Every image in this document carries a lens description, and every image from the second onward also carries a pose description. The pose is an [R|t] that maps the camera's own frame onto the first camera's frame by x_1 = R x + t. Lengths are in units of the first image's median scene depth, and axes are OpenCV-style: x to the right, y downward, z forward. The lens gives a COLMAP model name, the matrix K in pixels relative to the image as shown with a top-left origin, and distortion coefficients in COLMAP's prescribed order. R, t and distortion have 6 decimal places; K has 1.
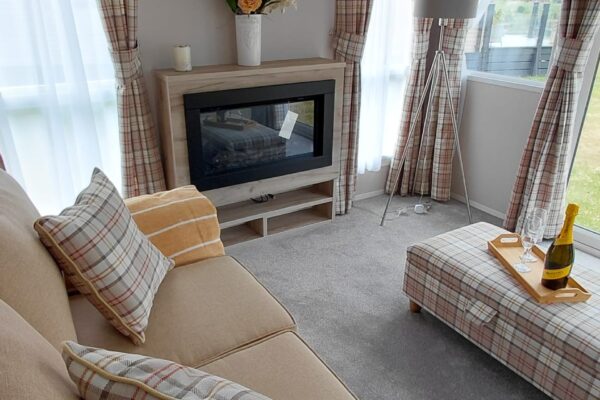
lens RADIAL K [[497.7, 0, 289.5], [0, 497.7, 211.2], [0, 0, 1]] dist [-0.004811, 0.006237]
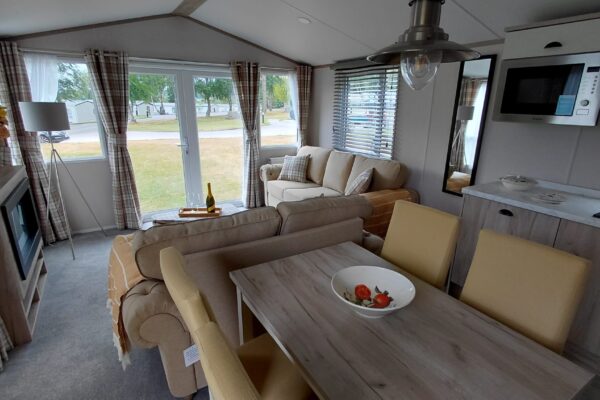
lens RADIAL K [[332.4, 0, 311.8], [0, 332.4, 204.5], [0, 0, 1]] dist [0.000195, -0.003618]
pose [[-0.036131, -0.303433, 0.952167, -0.956879], [0.390335, 0.872819, 0.292959, -0.166349], [-0.919963, 0.382250, 0.086905, 0.194477]]
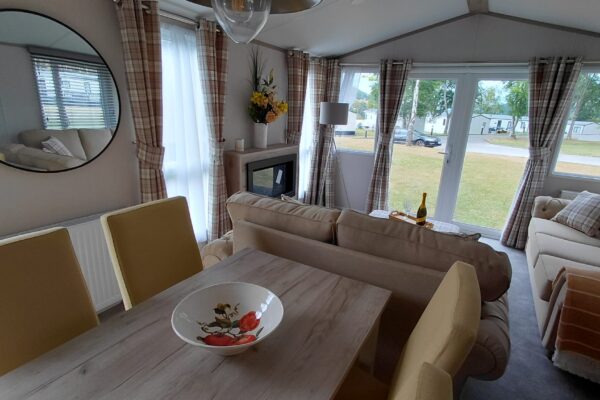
lens RADIAL K [[332.4, 0, 304.8], [0, 332.4, 203.2], [0, 0, 1]] dist [0.000195, -0.003618]
pose [[0.864617, -0.110889, 0.490042, -0.619486], [0.165438, 0.983784, -0.069280, 0.041011], [-0.474413, 0.140972, 0.868941, -0.193206]]
